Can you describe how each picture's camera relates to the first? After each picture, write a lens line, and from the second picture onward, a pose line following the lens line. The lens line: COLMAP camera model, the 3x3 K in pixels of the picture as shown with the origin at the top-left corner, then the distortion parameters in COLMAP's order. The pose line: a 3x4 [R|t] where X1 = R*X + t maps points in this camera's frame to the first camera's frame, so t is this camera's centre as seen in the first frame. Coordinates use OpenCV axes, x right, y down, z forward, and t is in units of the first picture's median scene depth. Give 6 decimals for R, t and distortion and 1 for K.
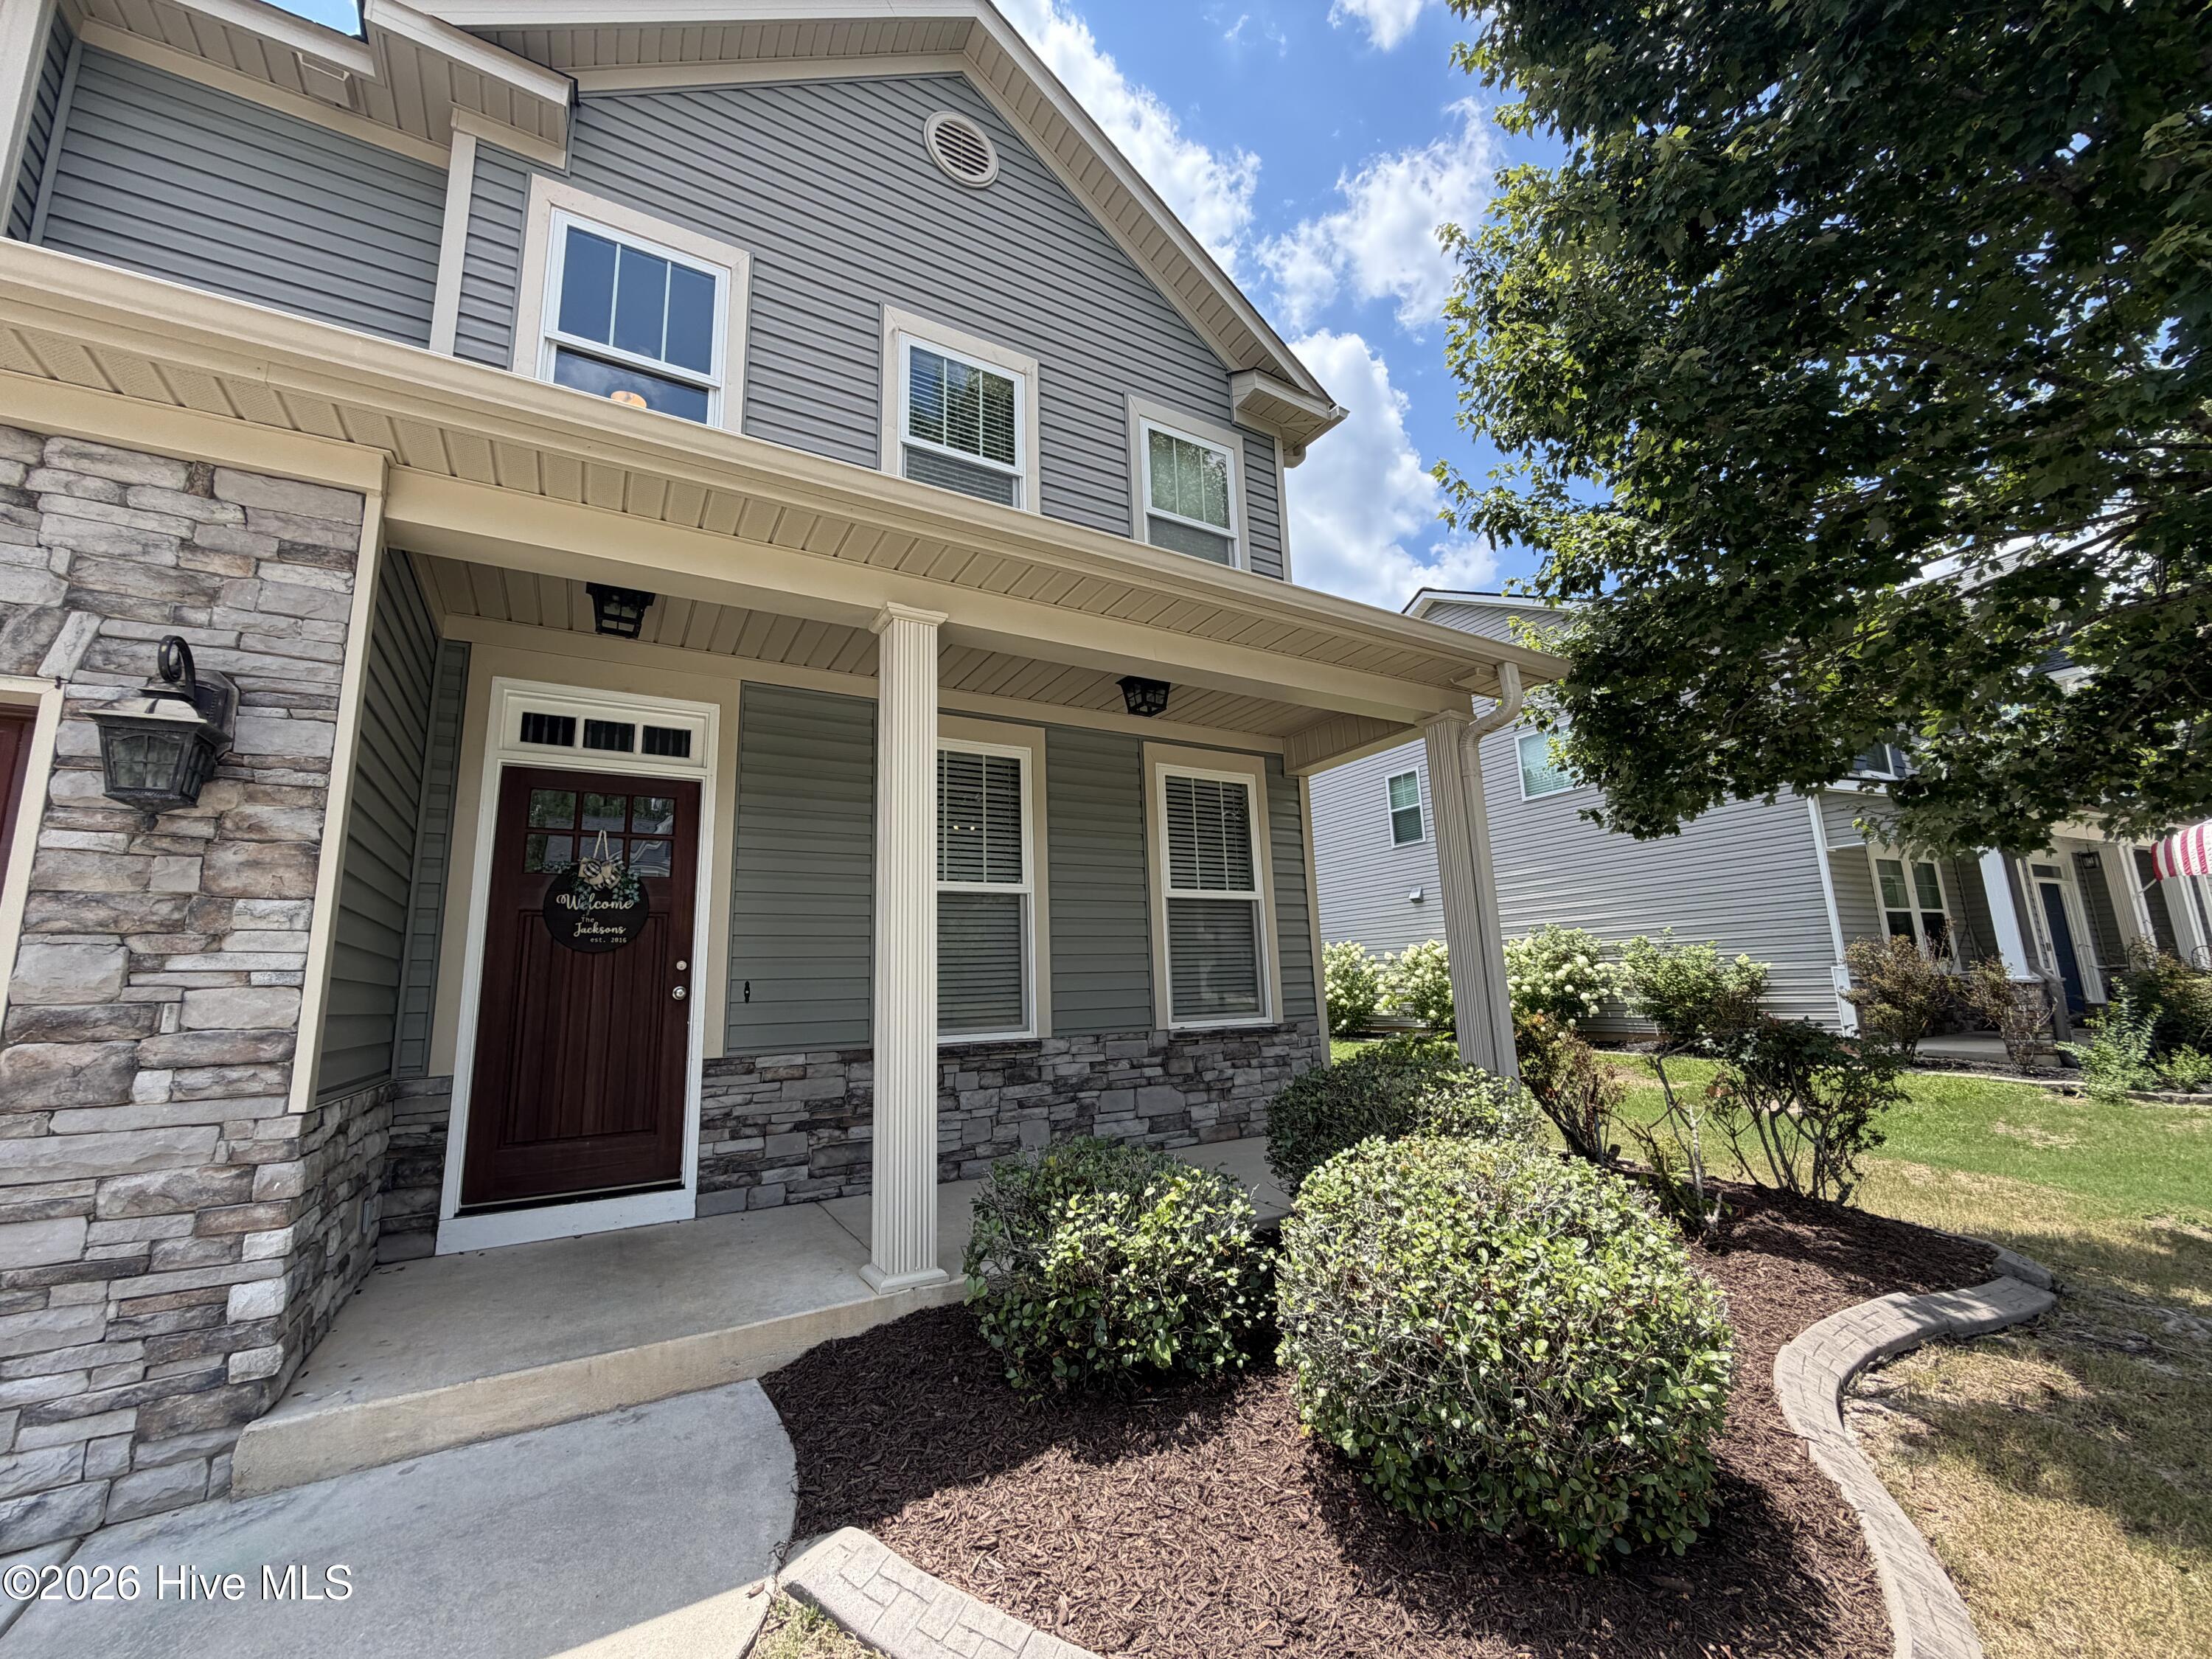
lens RADIAL K [[882.5, 0, 1101.2], [0, 882.5, 831.7], [0, 0, 1]] dist [0.000352, -0.000476]
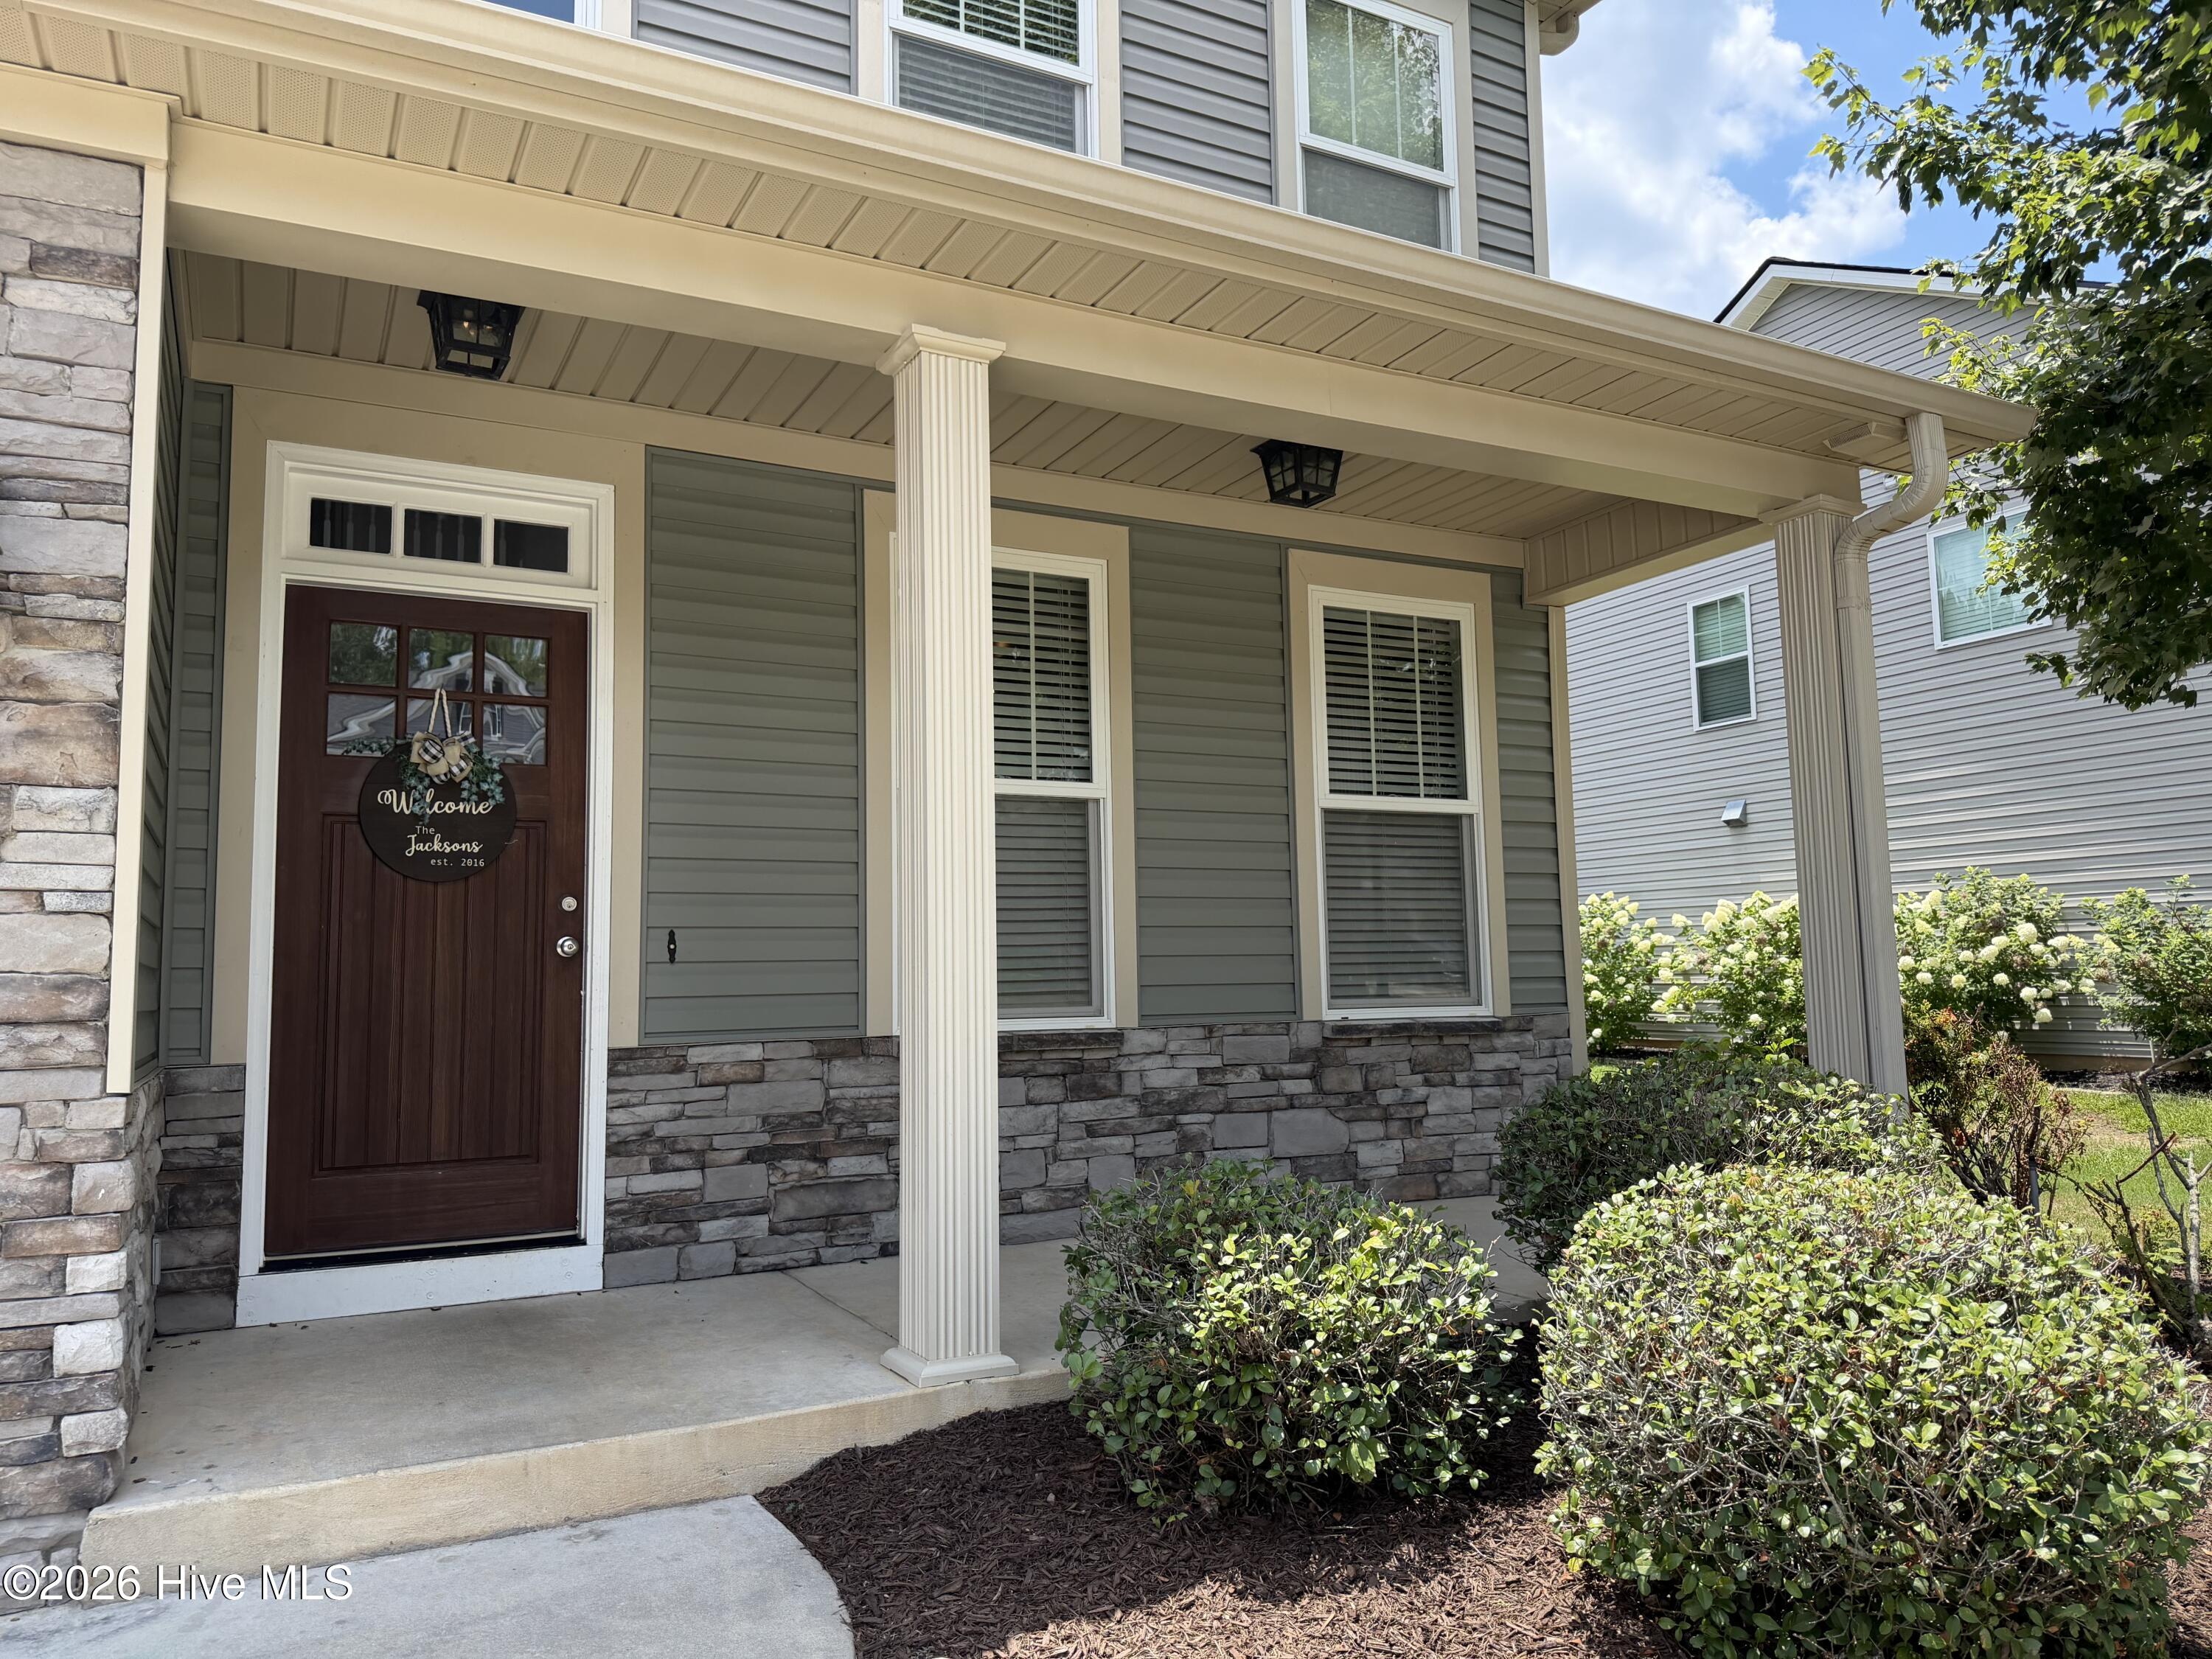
lens RADIAL K [[1534.9, 0, 1106.0], [0, 1534.9, 829.5], [0, 0, 1]] dist [0.021691, -0.031900]
pose [[0.998941, 0.012152, -0.044380, -0.074376], [-0.008310, 0.996282, 0.085749, 0.000418], [0.045257, -0.085289, 0.995328, -0.143104]]
